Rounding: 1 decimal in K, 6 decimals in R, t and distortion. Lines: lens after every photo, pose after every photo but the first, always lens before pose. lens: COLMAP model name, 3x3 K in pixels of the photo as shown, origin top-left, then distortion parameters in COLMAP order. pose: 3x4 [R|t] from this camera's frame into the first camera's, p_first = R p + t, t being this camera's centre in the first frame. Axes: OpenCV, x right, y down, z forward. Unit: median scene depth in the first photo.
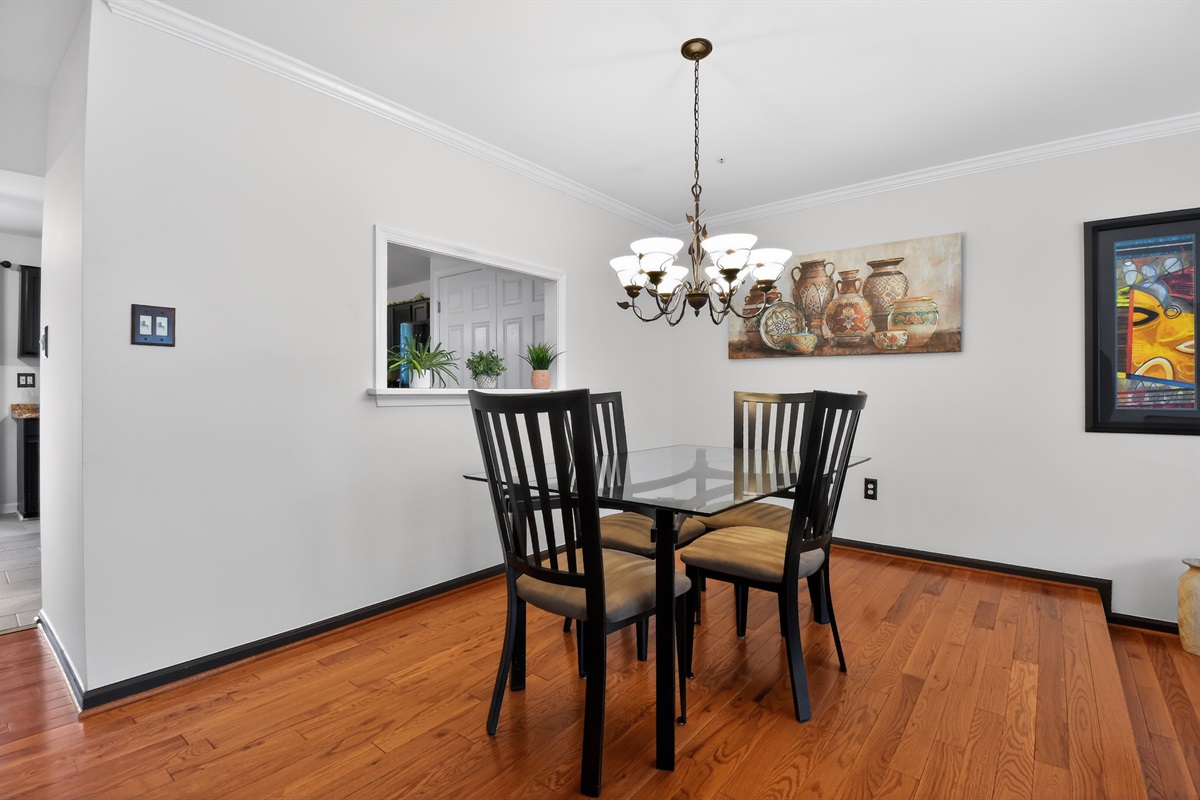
lens RADIAL K [[539.3, 0, 602.3], [0, 539.3, 392.9], [0, 0, 1]] dist [0.001038, 0.000139]
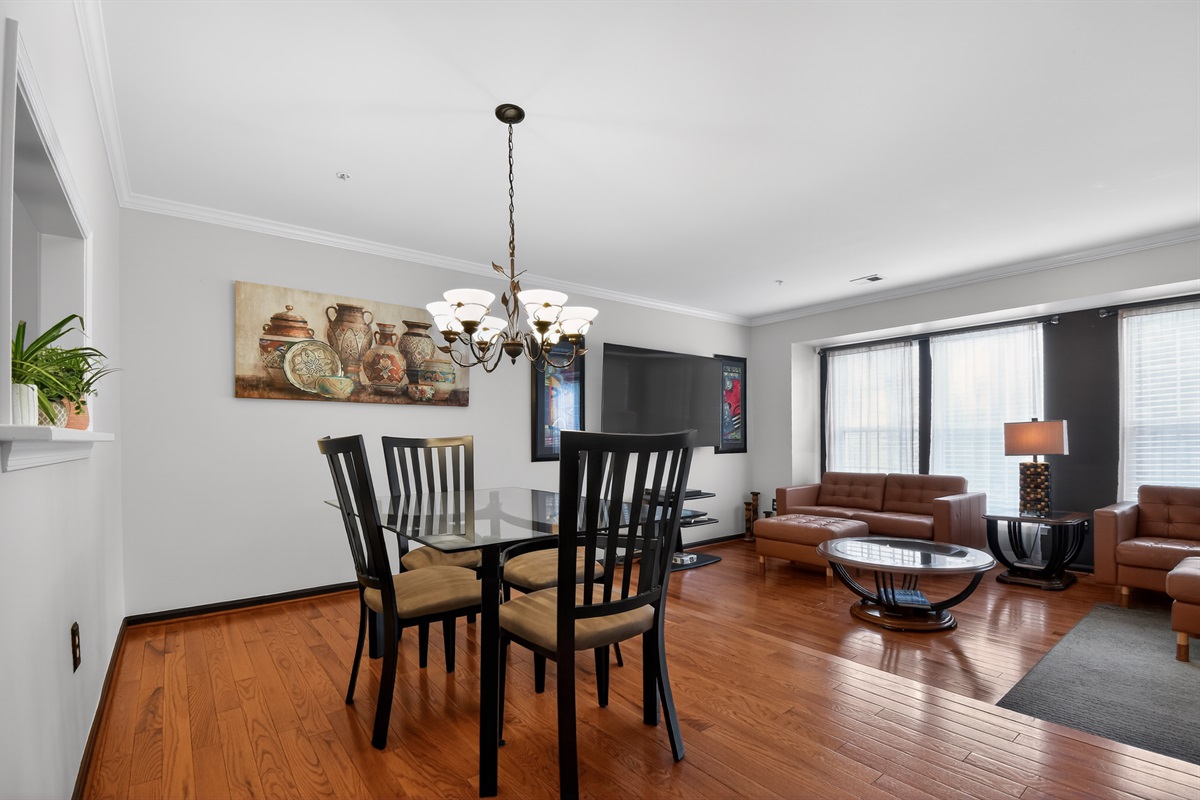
lens RADIAL K [[539.3, 0, 607.0], [0, 539.3, 434.3], [0, 0, 1]] dist [0.001038, 0.000139]
pose [[0.208446, -0.004051, 0.978026, -0.492508], [0.005544, 0.999980, 0.002960, -0.009057], [-0.978018, 0.004805, 0.208464, 0.348953]]
